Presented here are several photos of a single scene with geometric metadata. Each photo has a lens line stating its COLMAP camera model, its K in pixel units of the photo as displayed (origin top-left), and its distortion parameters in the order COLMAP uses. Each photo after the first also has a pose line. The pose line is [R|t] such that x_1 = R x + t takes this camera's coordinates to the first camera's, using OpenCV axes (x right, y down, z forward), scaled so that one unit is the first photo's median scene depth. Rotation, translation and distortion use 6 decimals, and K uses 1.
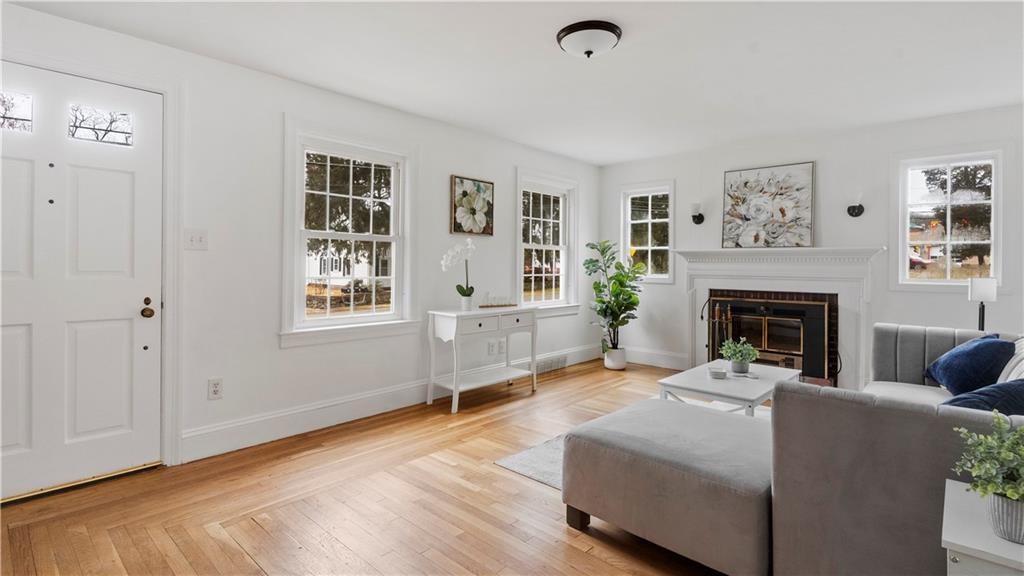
lens RADIAL K [[499.6, 0, 511.1], [0, 499.6, 267.9], [0, 0, 1]] dist [-0.000197, -0.000017]
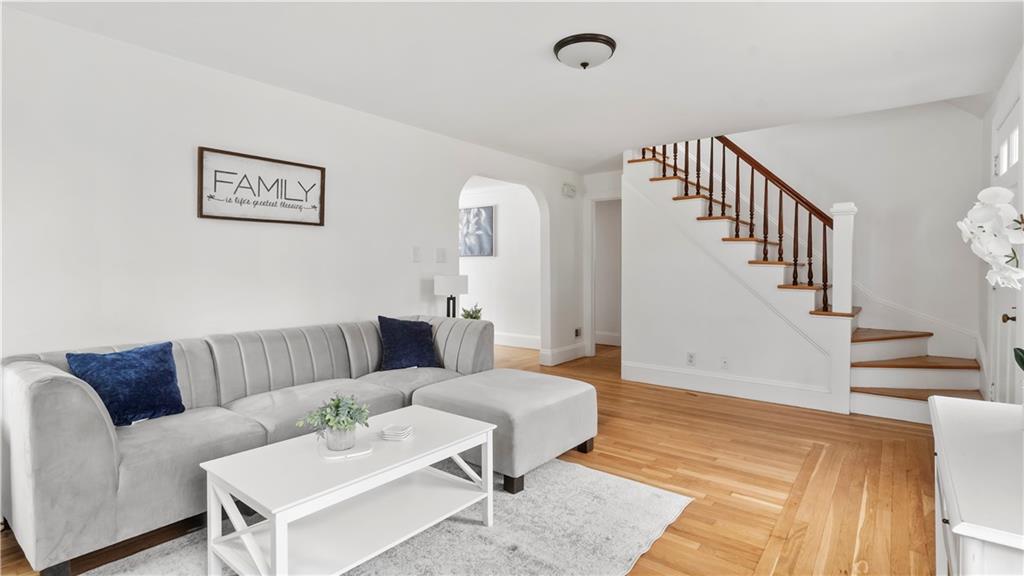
lens RADIAL K [[499.6, 0, 511.1], [0, 499.6, 267.9], [0, 0, 1]] dist [-0.000197, -0.000017]
pose [[-0.998026, -0.006436, -0.062465, 0.199707], [-0.006879, 0.999953, 0.006885, -0.007515], [0.062418, 0.007301, -0.998023, 1.095907]]
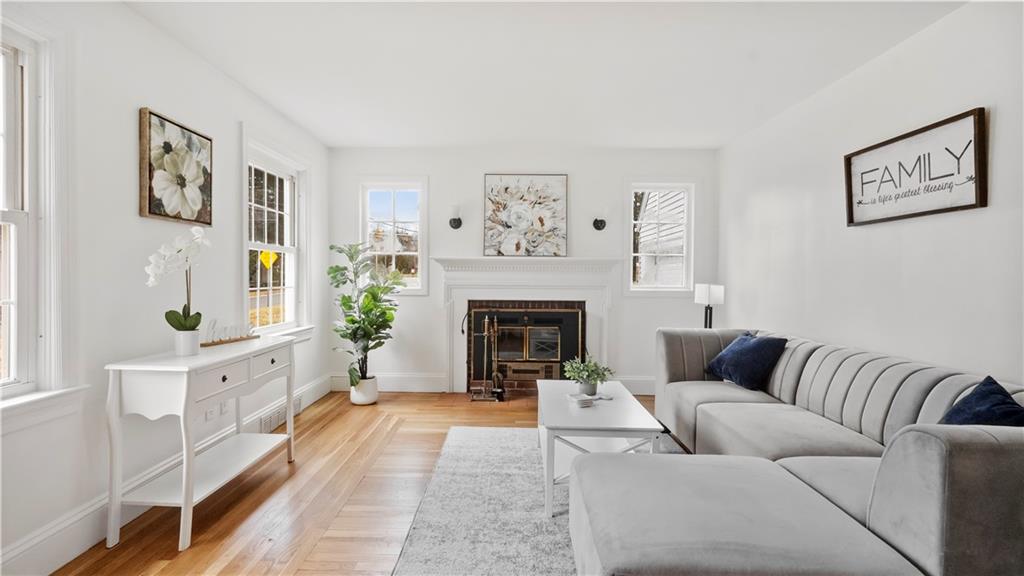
lens RADIAL K [[491.2, 0, 512.0], [0, 491.2, 288.0], [0, 0, 1]] dist [-0.000892, -0.000143]
pose [[0.748973, -0.018583, 0.662340, -0.155381], [0.001696, 0.999657, 0.026128, -0.003833], [-0.662599, -0.018446, 0.748747, 0.296489]]
